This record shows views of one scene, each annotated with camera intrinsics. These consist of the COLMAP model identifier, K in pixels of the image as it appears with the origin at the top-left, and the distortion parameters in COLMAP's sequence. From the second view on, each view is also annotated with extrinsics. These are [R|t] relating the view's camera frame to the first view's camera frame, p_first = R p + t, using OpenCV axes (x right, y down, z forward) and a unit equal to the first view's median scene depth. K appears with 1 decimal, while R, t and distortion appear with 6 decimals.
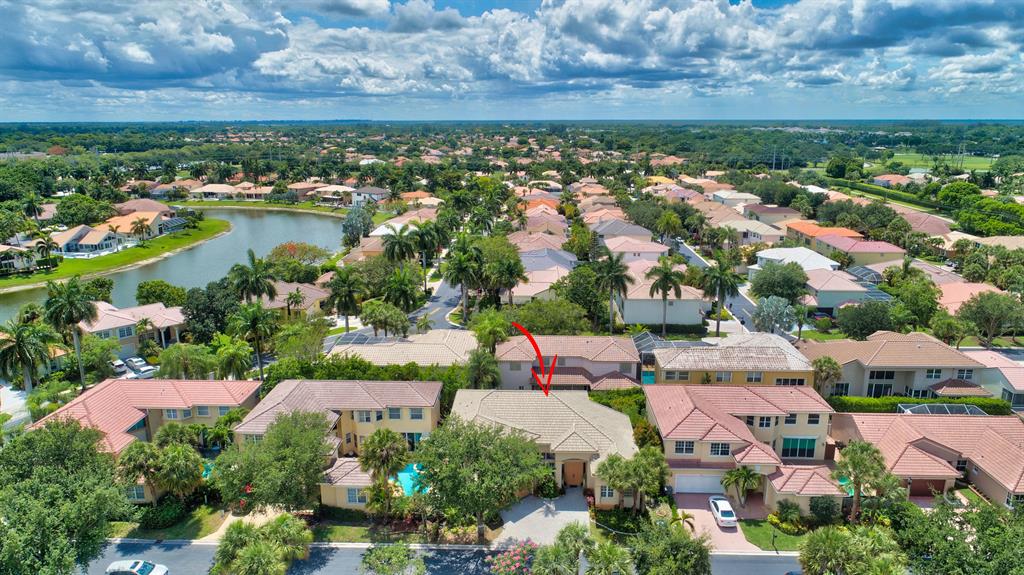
lens RADIAL K [[675.0, 0, 515.8], [0, 675.0, 294.1], [0, 0, 1]] dist [-0.000407, -0.001942]
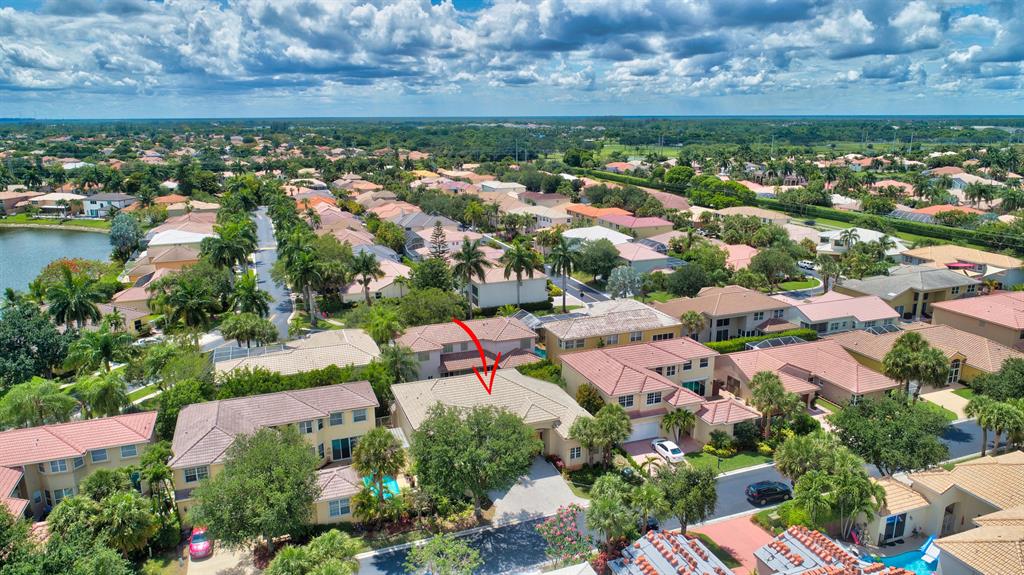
lens RADIAL K [[675.0, 0, 511.0], [0, 675.0, 302.3], [0, 0, 1]] dist [-0.000407, -0.001942]
pose [[0.922323, -0.105553, 0.371724, -0.257771], [0.099932, 0.994399, 0.034414, 0.006612], [-0.373275, 0.005407, 0.927705, 0.034472]]
